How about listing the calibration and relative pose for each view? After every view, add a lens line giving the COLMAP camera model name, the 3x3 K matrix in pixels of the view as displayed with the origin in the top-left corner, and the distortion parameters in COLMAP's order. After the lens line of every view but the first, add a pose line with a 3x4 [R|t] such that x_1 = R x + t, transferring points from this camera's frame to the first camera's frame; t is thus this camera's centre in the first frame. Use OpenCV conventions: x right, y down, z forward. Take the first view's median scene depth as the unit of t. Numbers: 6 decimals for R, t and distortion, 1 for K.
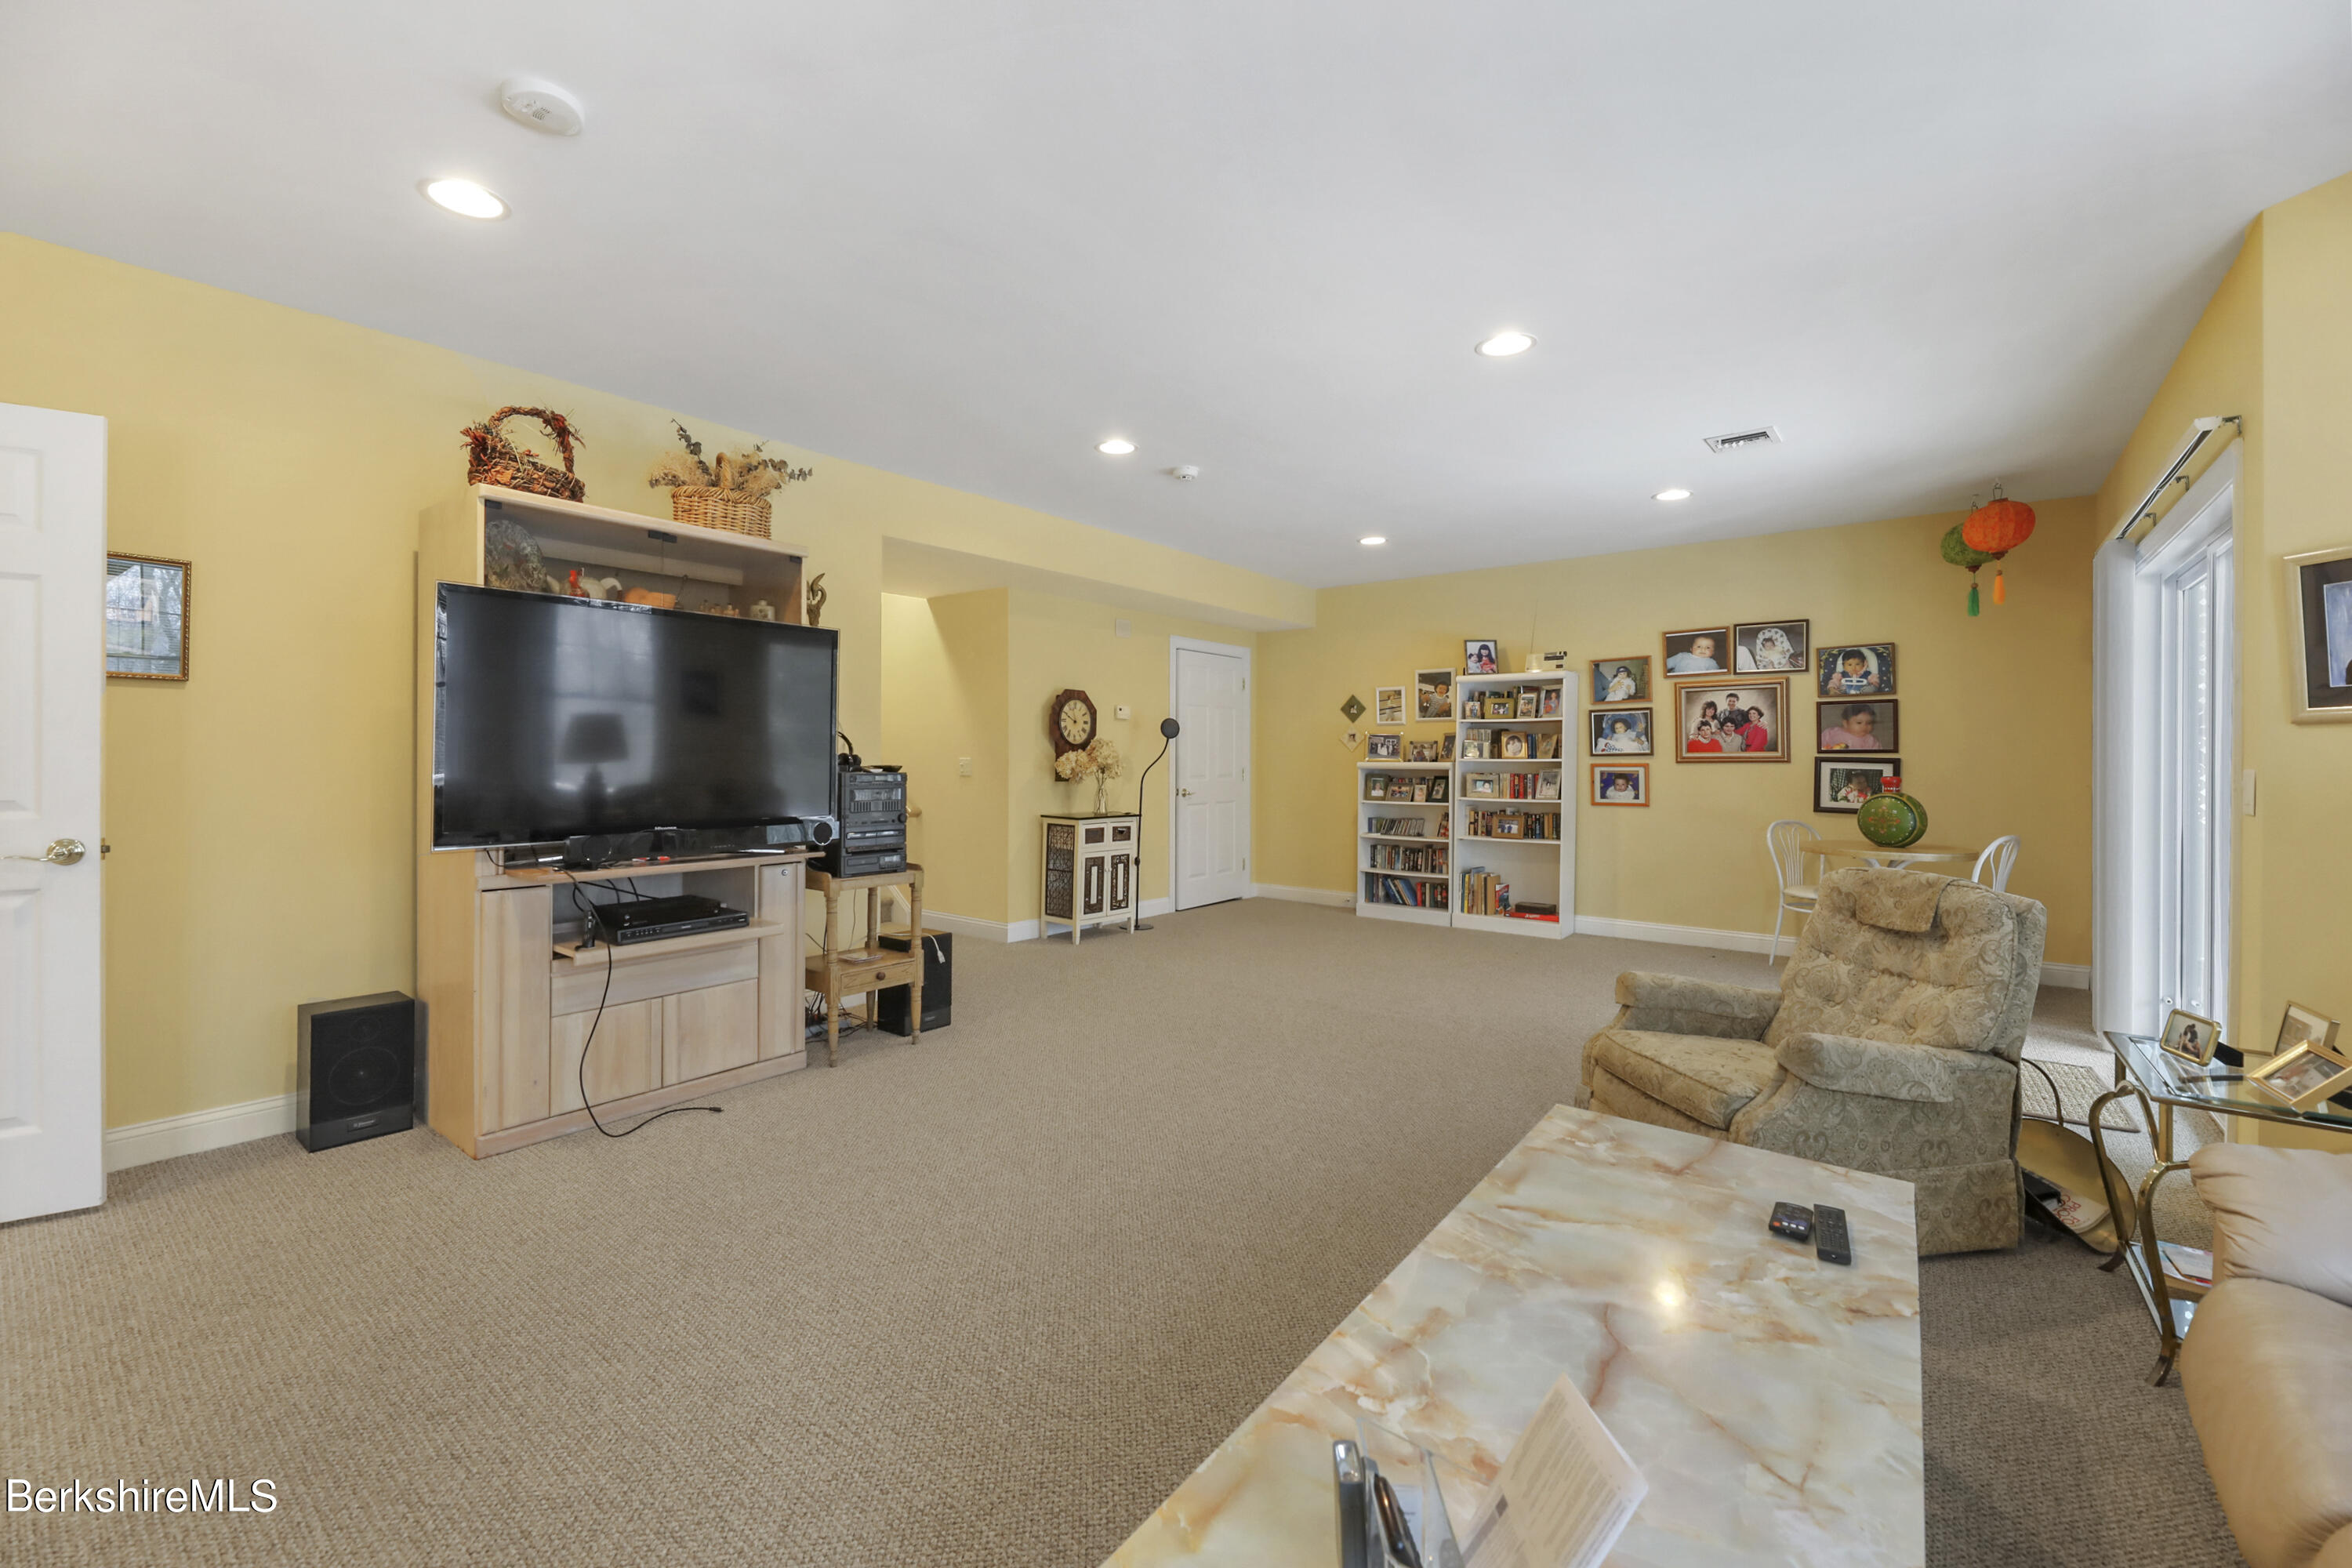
lens RADIAL K [[973.5, 0, 1172.9], [0, 973.5, 754.5], [0, 0, 1]] dist [0.003052, -0.005176]
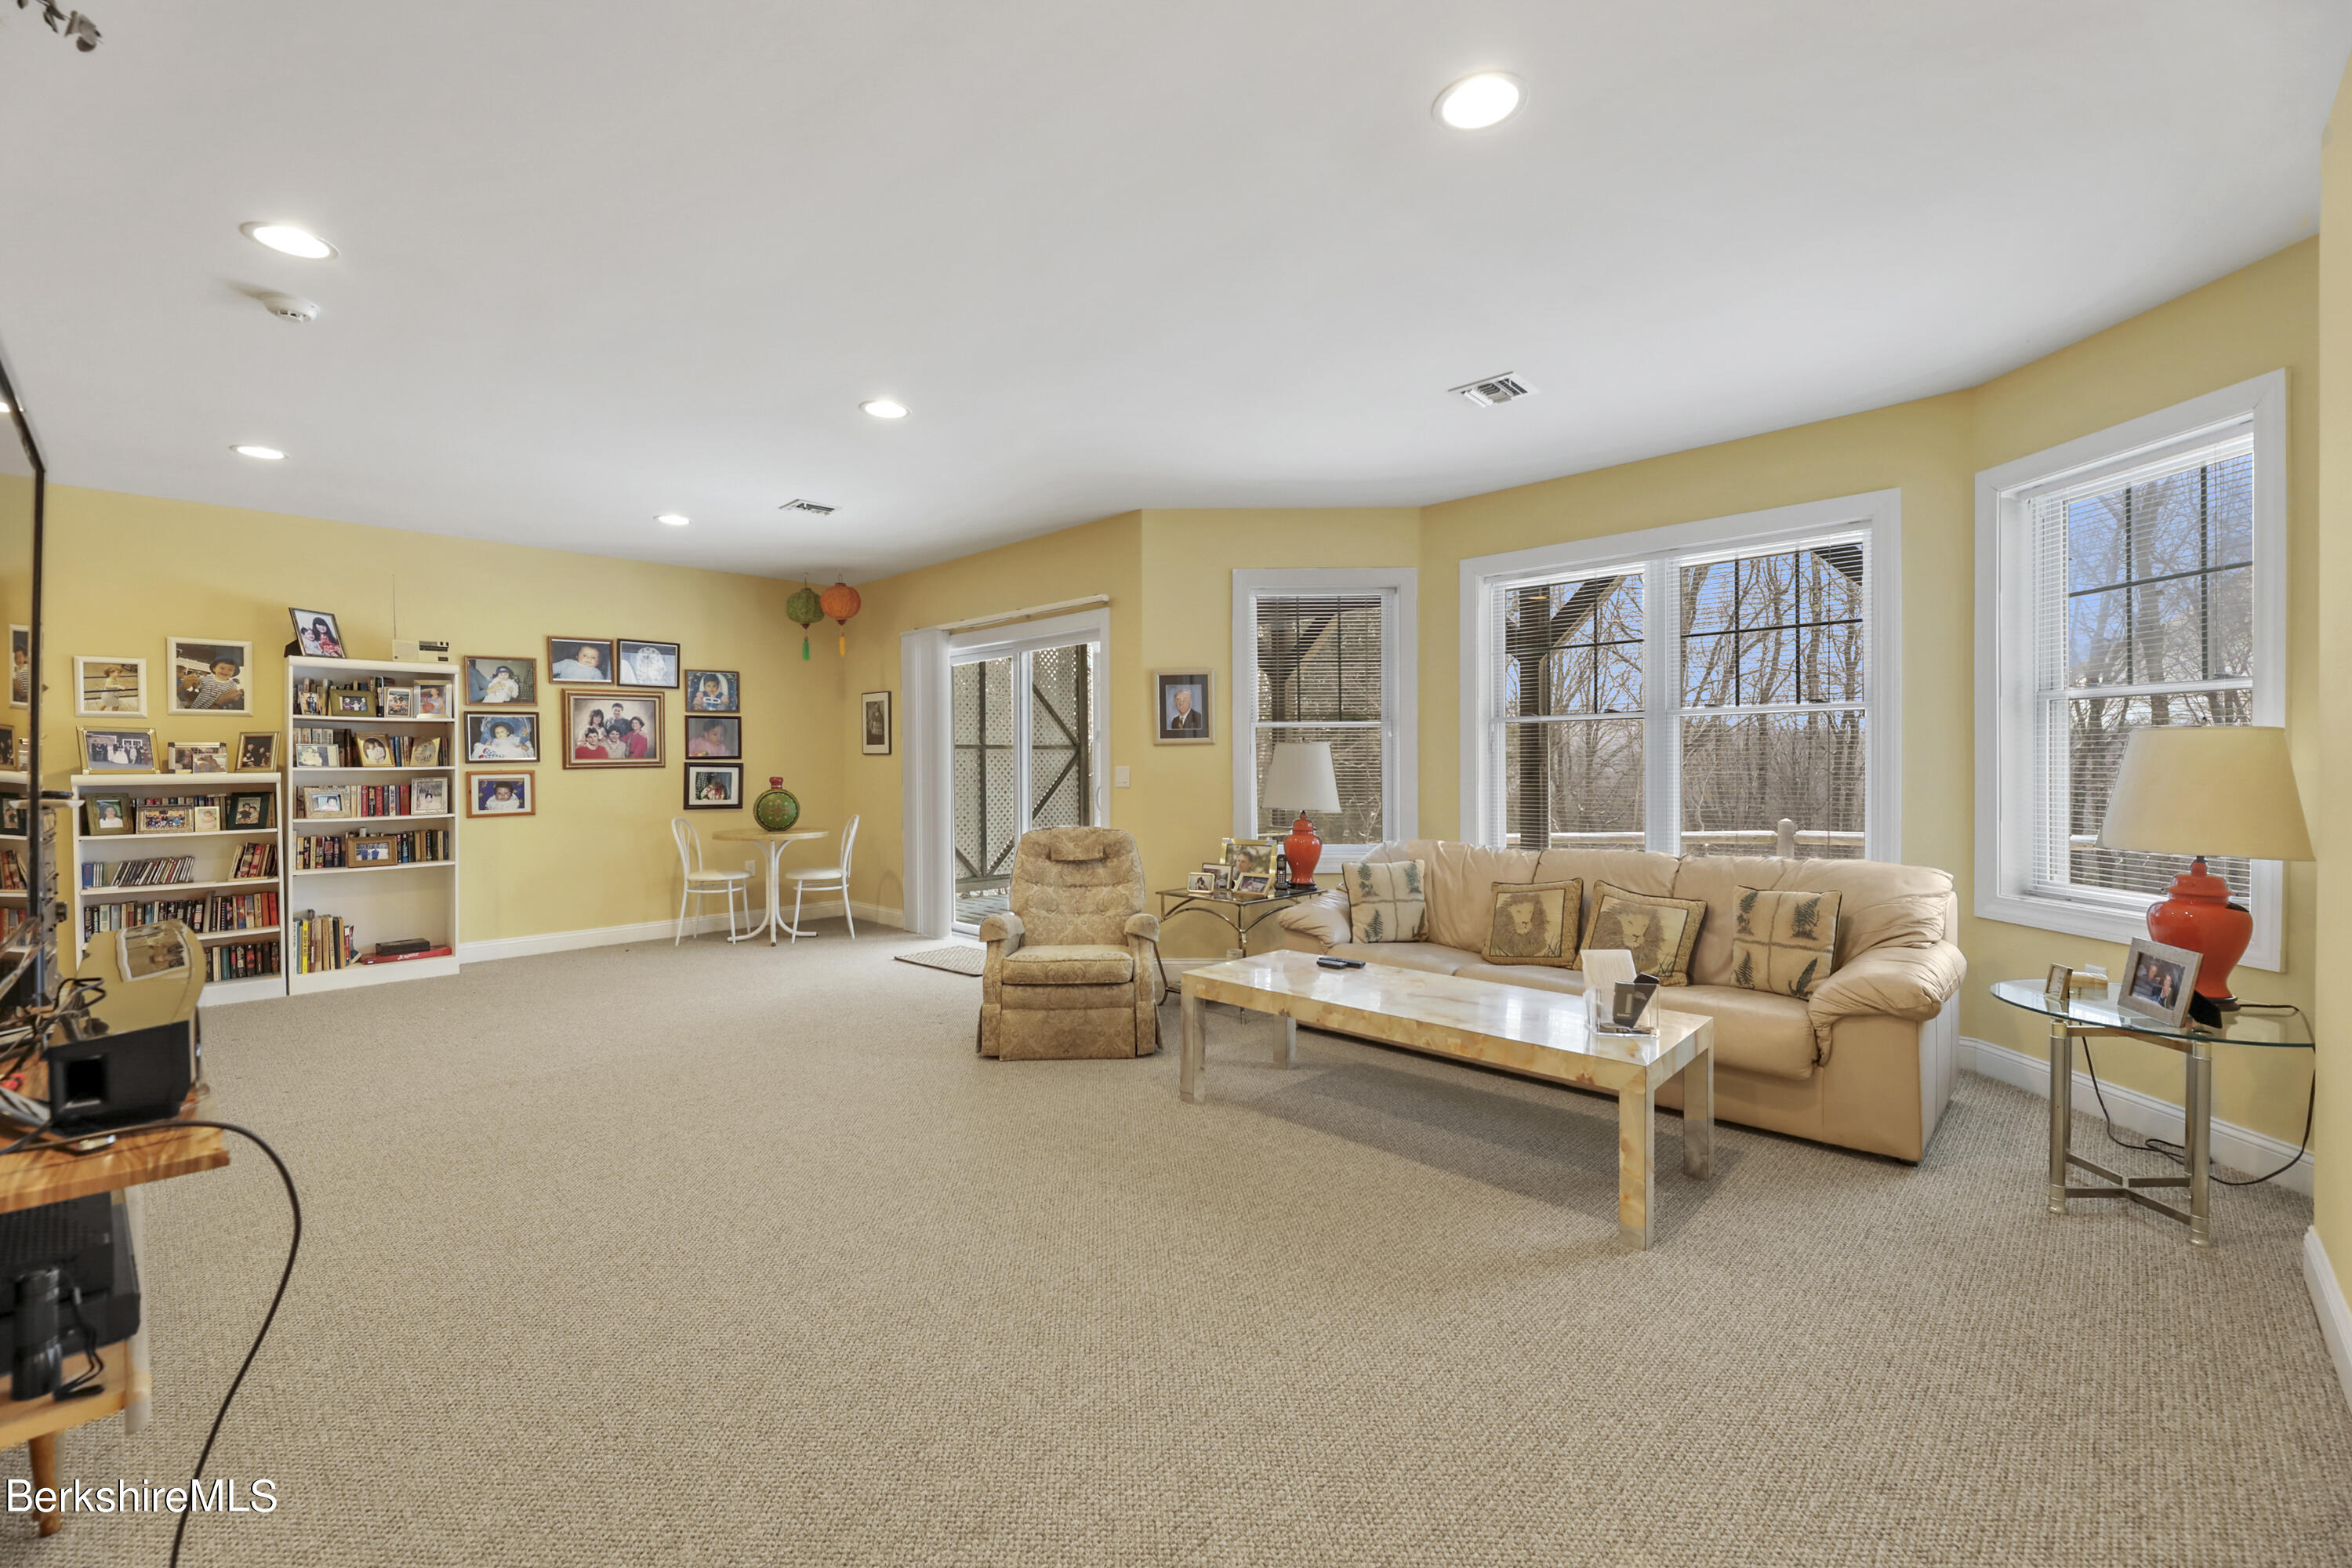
lens RADIAL K [[973.5, 0, 1172.9], [0, 973.5, 754.5], [0, 0, 1]] dist [0.003052, -0.005176]
pose [[0.092759, 0.003396, 0.995683, -0.405028], [0.003256, 0.999988, -0.003714, -0.000731], [-0.995683, 0.003586, 0.092746, 0.279981]]
